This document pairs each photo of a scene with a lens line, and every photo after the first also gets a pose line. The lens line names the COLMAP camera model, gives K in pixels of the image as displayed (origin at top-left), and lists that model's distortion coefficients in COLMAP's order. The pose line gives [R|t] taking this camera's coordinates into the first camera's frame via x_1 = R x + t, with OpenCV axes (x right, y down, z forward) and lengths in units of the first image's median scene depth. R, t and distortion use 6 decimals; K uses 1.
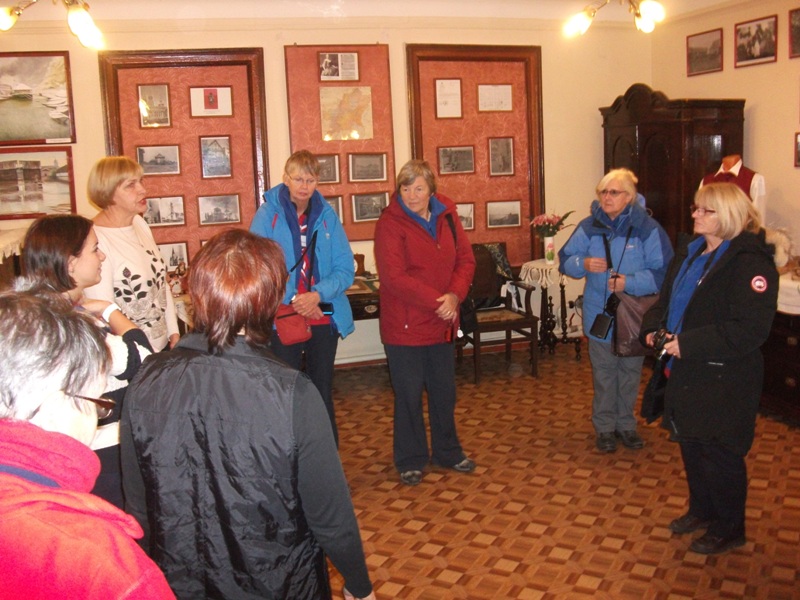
lens RADIAL K [[898.8, 0, 400.0], [0, 898.8, 300.0], [0, 0, 1]] dist [-0.263655, 0.359832]
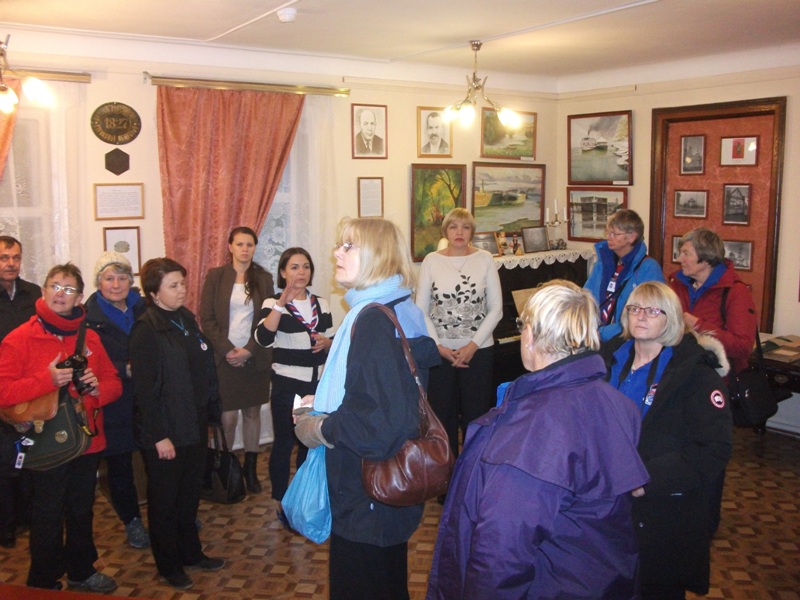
lens RADIAL K [[898.8, 0, 400.0], [0, 898.8, 300.0], [0, 0, 1]] dist [-0.263655, 0.359832]
pose [[0.246820, 0.150409, -0.957318, 0.758026], [-0.152833, 0.981560, 0.114813, -0.117025], [0.956934, 0.117971, 0.265256, 0.388570]]
